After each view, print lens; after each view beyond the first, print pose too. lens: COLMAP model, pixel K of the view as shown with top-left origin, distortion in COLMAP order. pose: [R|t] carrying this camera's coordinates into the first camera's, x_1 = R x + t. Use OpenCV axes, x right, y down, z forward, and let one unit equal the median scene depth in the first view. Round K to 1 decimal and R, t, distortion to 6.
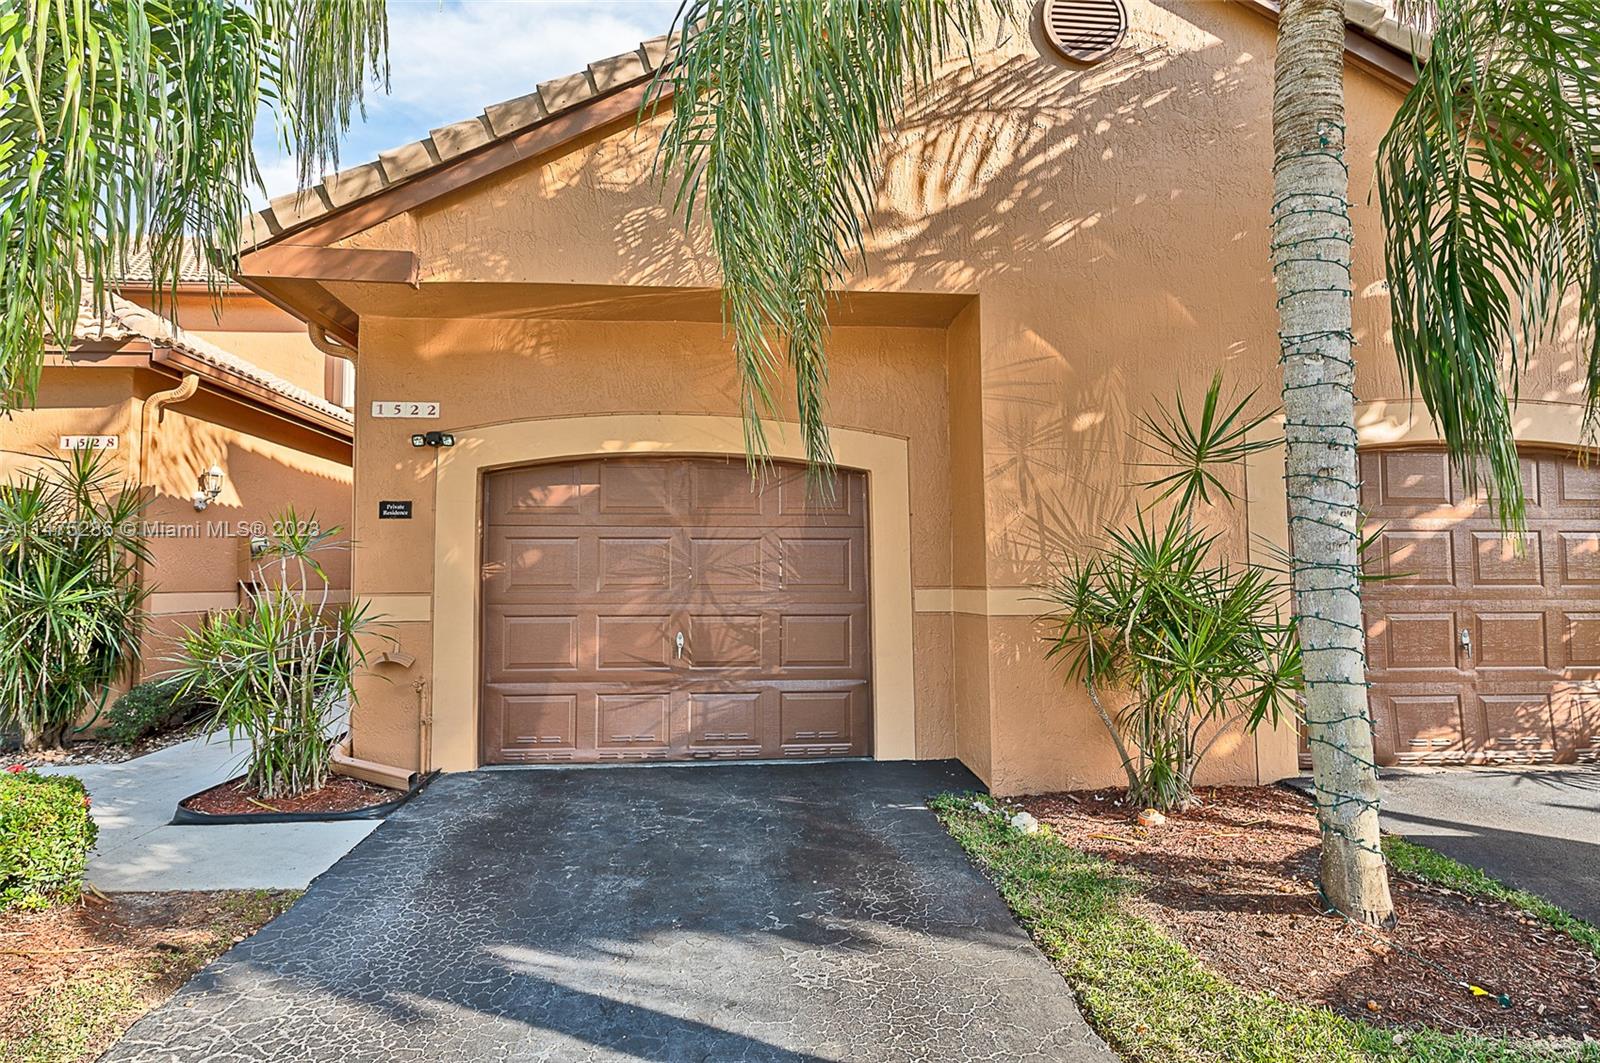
lens RADIAL K [[866.4, 0, 796.7], [0, 866.4, 529.0], [0, 0, 1]] dist [0.000257, -0.000349]
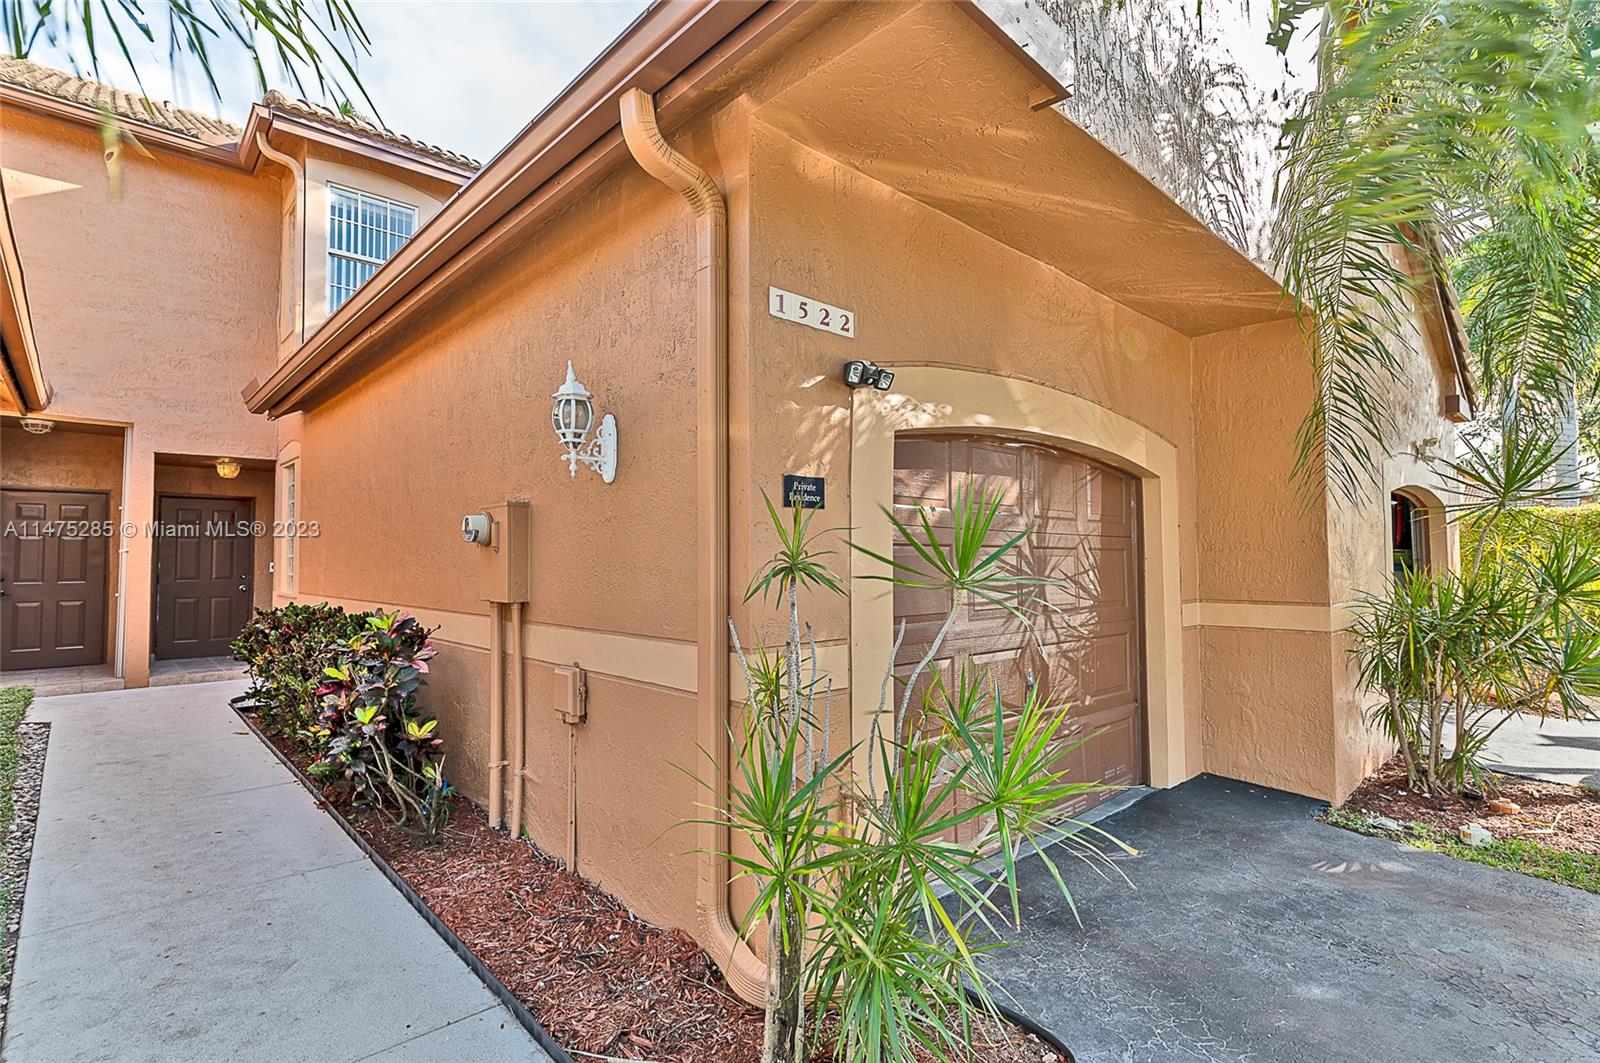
lens RADIAL K [[769.7, 0, 807.1], [0, 769.7, 532.4], [0, 0, 1]] dist [-0.009518, -0.000254]
pose [[0.788157, 0.024468, 0.614988, -0.754504], [-0.036051, 0.999329, 0.006444, 0.000016], [-0.614418, -0.027250, 0.788510, 0.607452]]
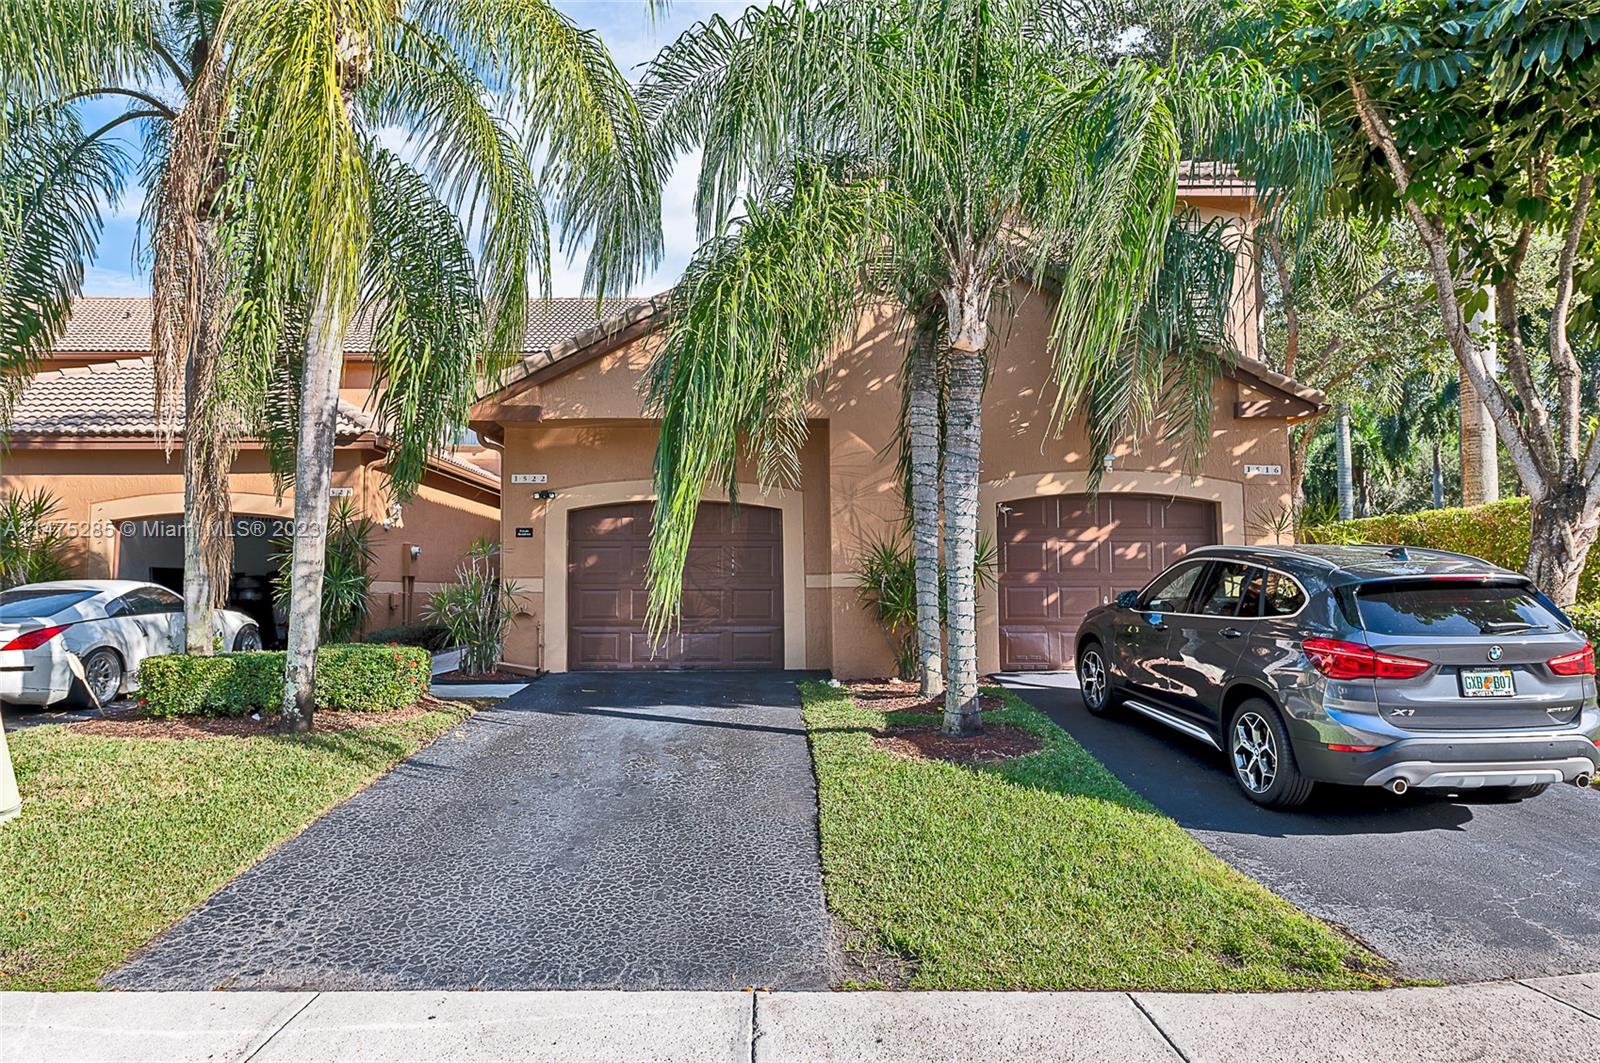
lens RADIAL K [[959.1, 0, 806.9], [0, 959.1, 534.7], [0, 0, 1]] dist [-0.005431, -0.001222]
pose [[0.998786, -0.003239, -0.049159, 0.246901], [0.003227, 0.999995, -0.000317, -0.015045], [0.049160, 0.000158, 0.998791, -1.031474]]
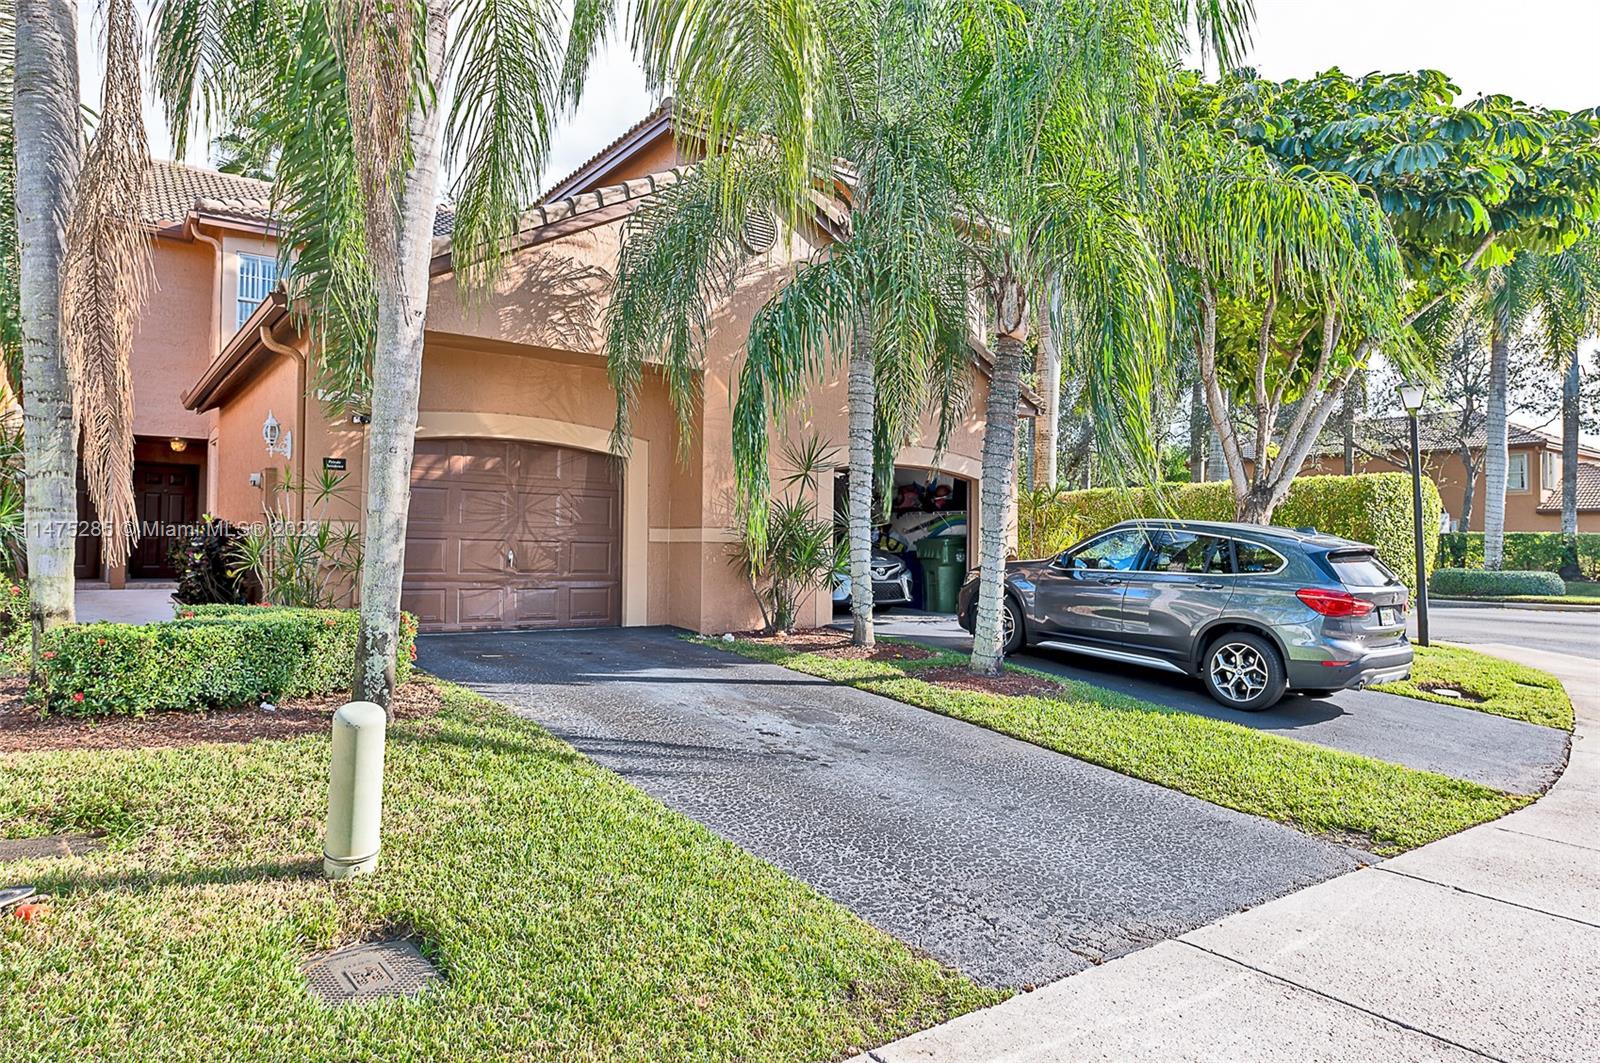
lens RADIAL K [[959.1, 0, 800.3], [0, 959.1, 530.5], [0, 0, 1]] dist [-0.005431, -0.001222]
pose [[0.850634, 0.029709, 0.524917, -0.637116], [-0.050558, 0.998397, 0.025423, 0.009641], [-0.523321, -0.048165, 0.850773, -0.821157]]
